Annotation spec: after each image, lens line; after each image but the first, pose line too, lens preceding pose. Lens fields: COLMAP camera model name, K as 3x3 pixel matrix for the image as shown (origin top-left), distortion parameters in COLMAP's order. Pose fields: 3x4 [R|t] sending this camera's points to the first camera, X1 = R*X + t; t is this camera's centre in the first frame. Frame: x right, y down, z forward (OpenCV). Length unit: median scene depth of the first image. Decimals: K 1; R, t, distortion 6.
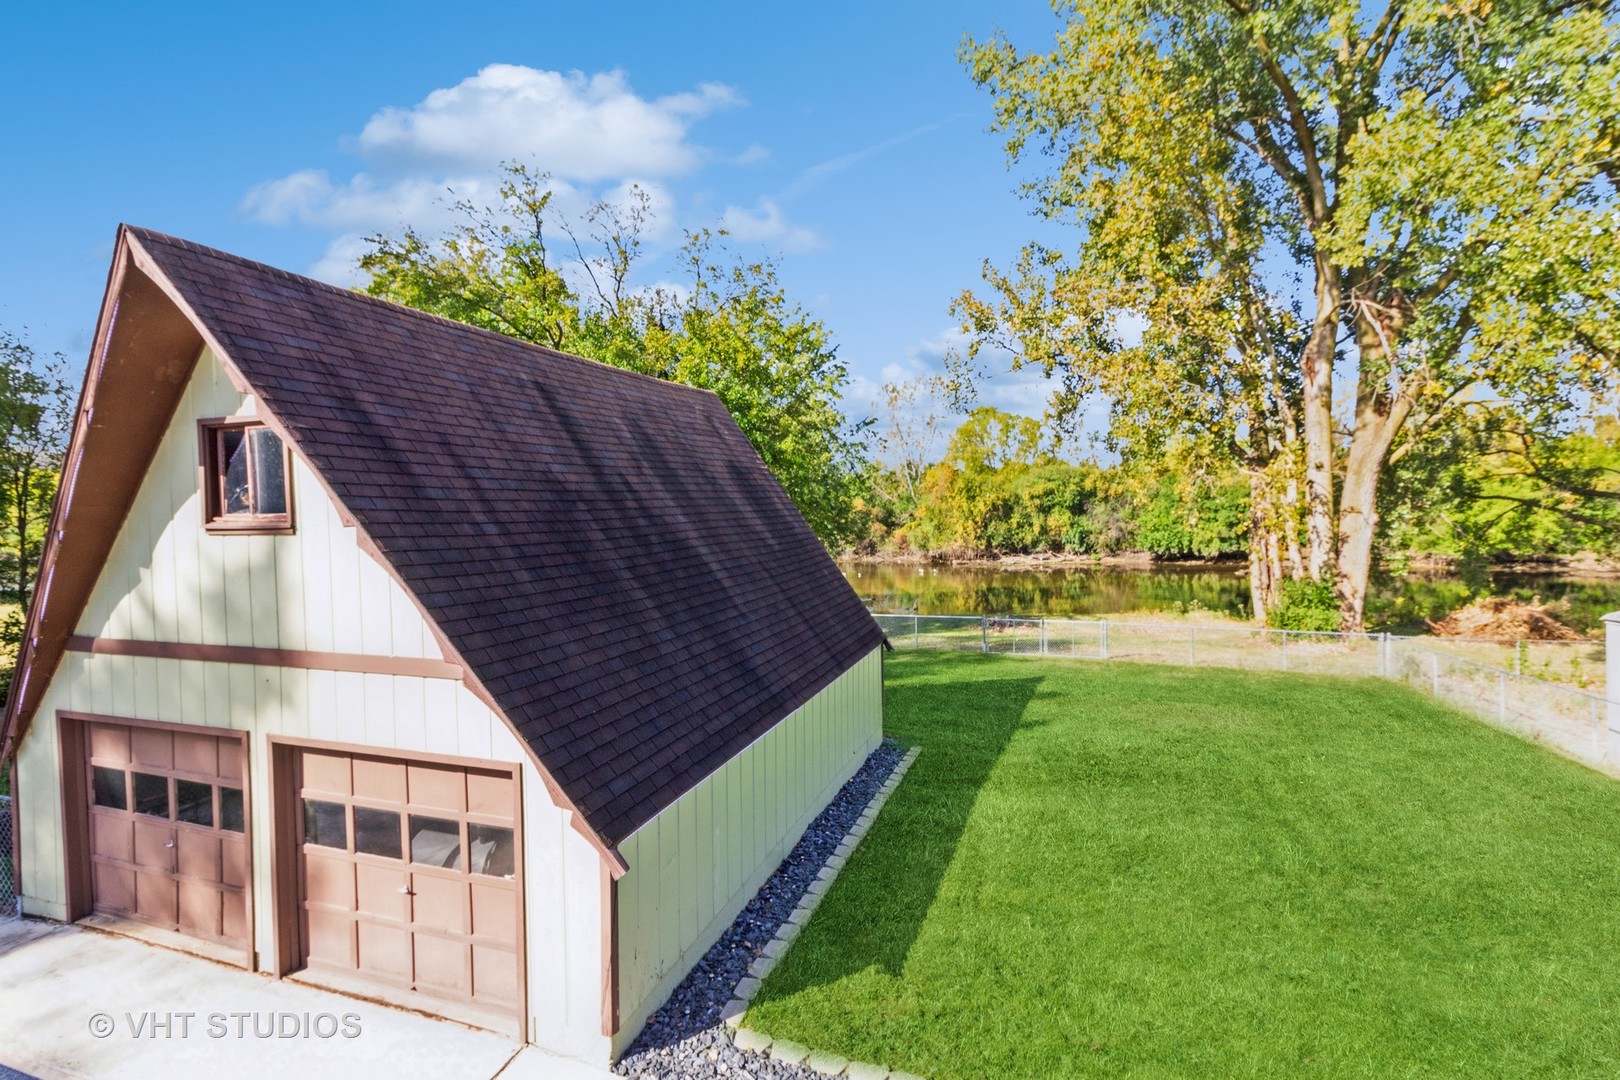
lens RADIAL K [[766.7, 0, 808.7], [0, 766.7, 531.2], [0, 0, 1]] dist [0.011385, 0.000318]
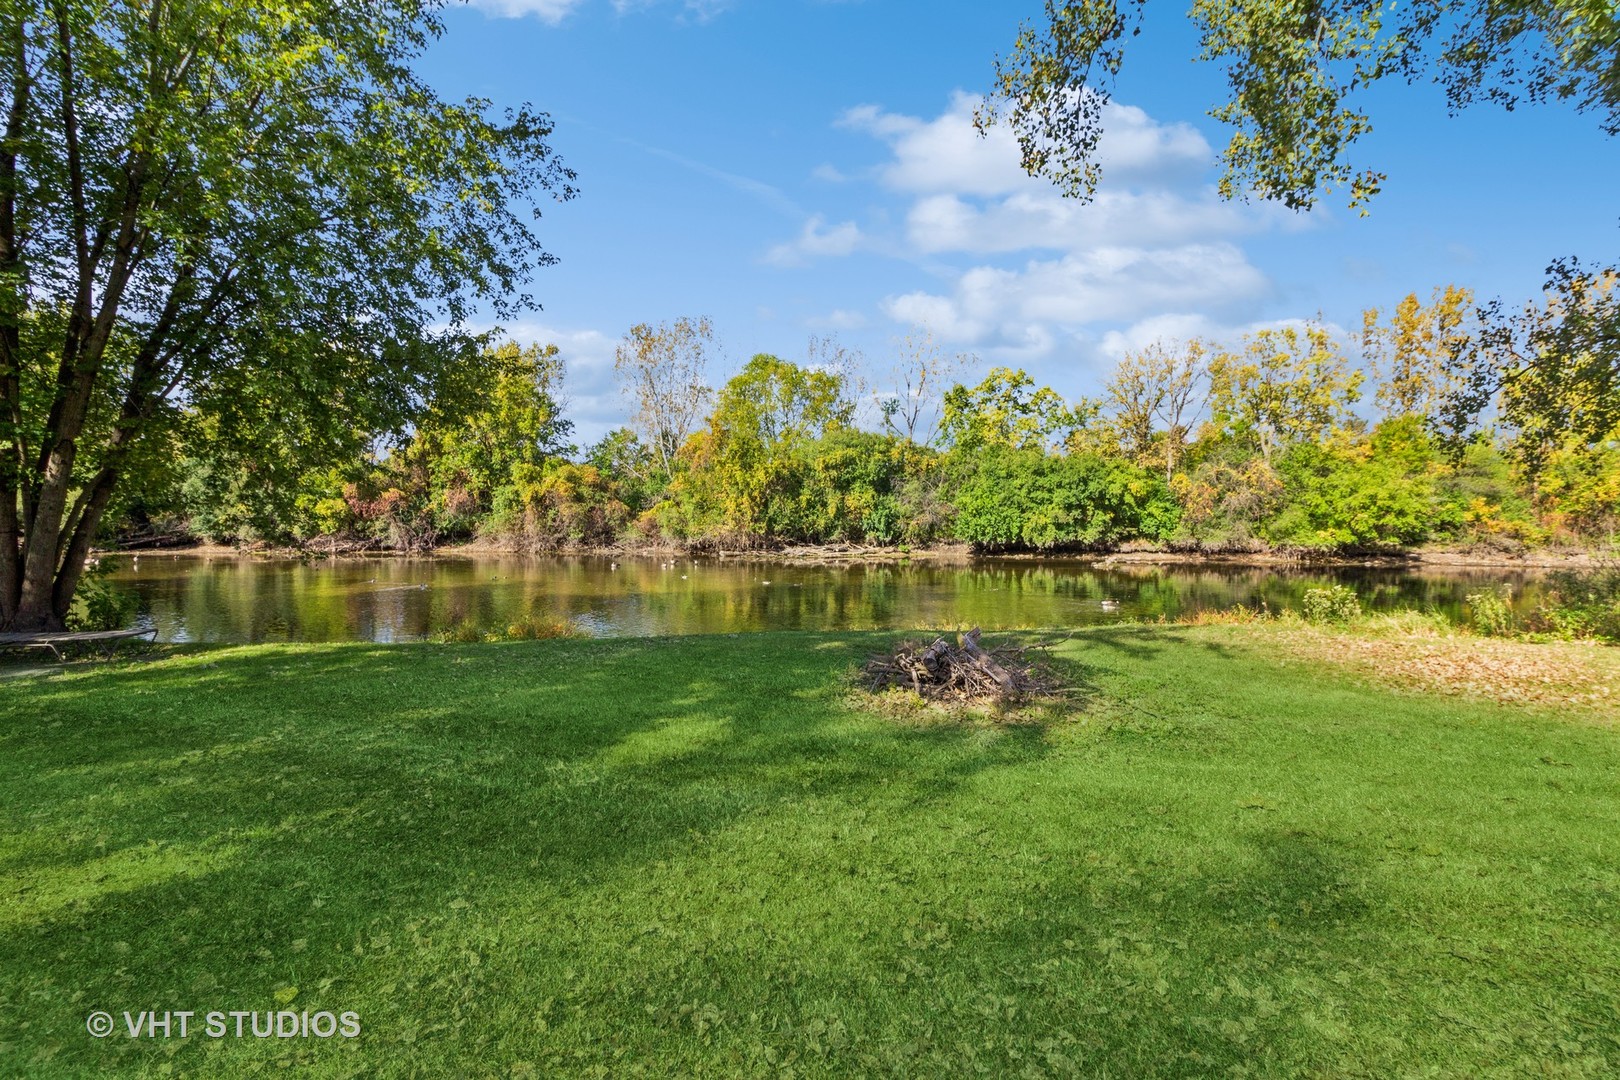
lens RADIAL K [[747.9, 0, 800.8], [0, 747.9, 521.0], [0, 0, 1]] dist [0.009469, 0.000191]
pose [[0.954614, 0.025789, 0.296726, 0.144764], [-0.016487, 0.999292, -0.033810, 0.089160], [-0.297388, 0.027383, 0.954364, 0.862639]]
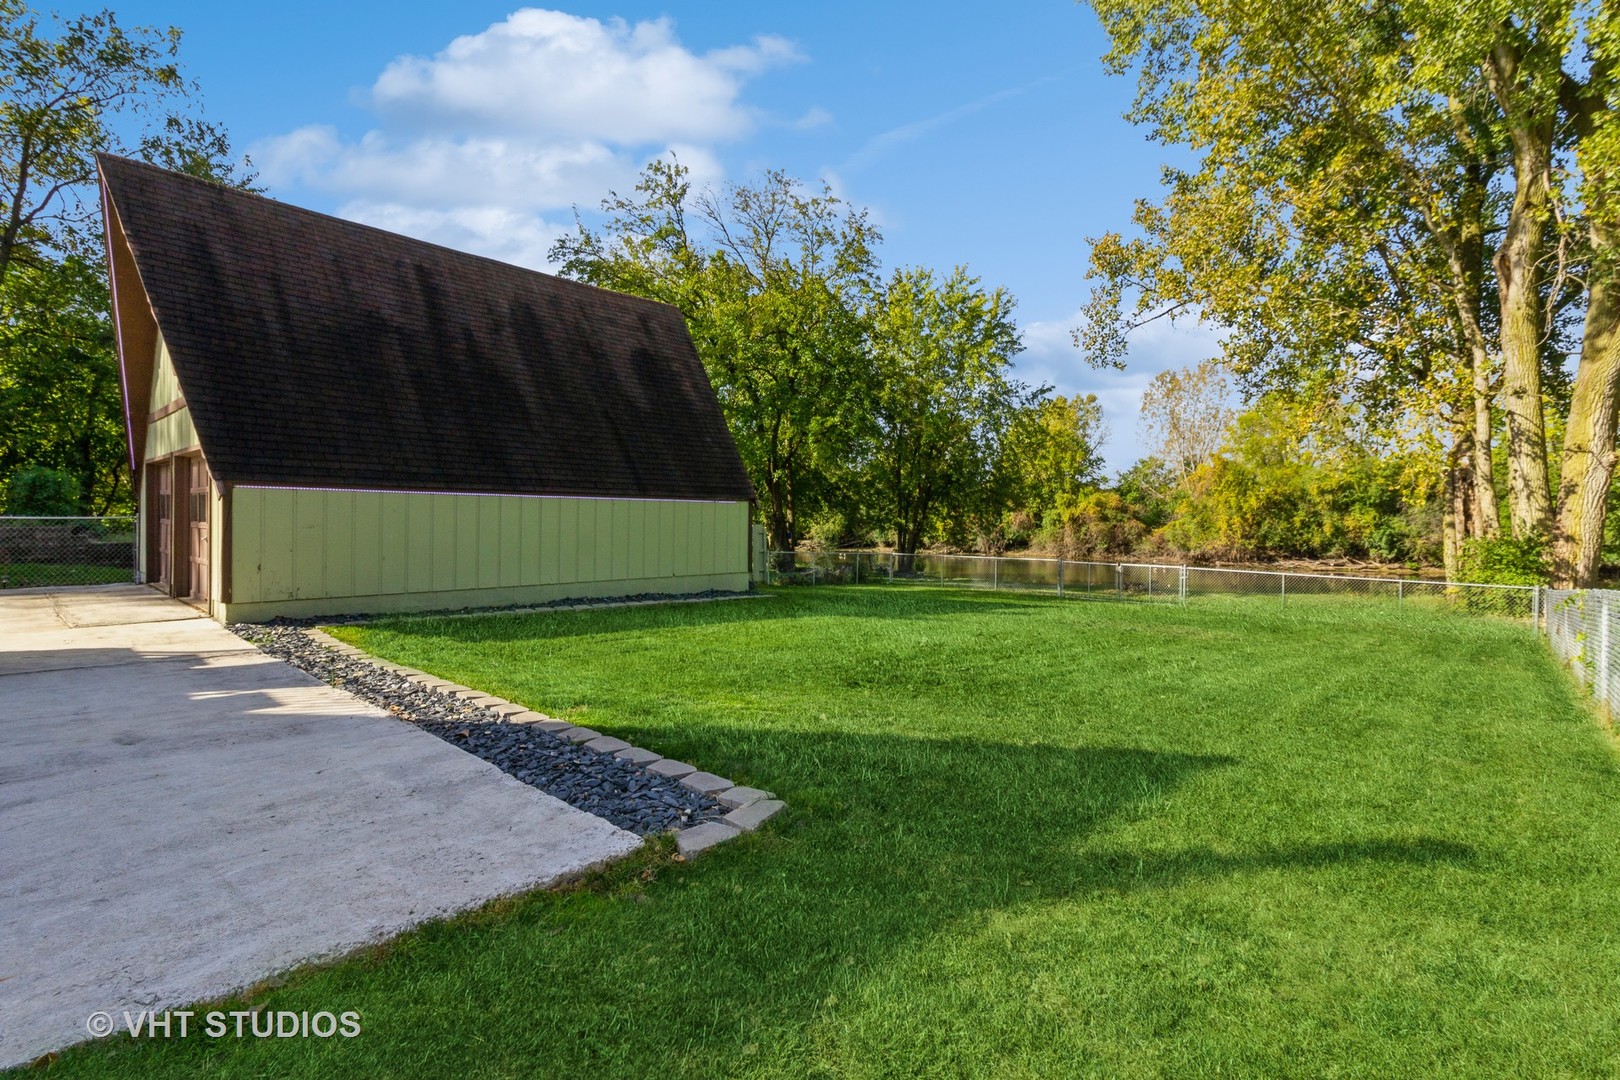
lens RADIAL K [[752.1, 0, 808.1], [0, 752.1, 535.3], [0, 0, 1]] dist [0.010897, -0.001578]
pose [[0.919244, 0.038653, -0.391786, 0.260085], [-0.042901, 0.999077, -0.002092, 0.082187], [0.391344, 0.018731, 0.920054, 0.000936]]
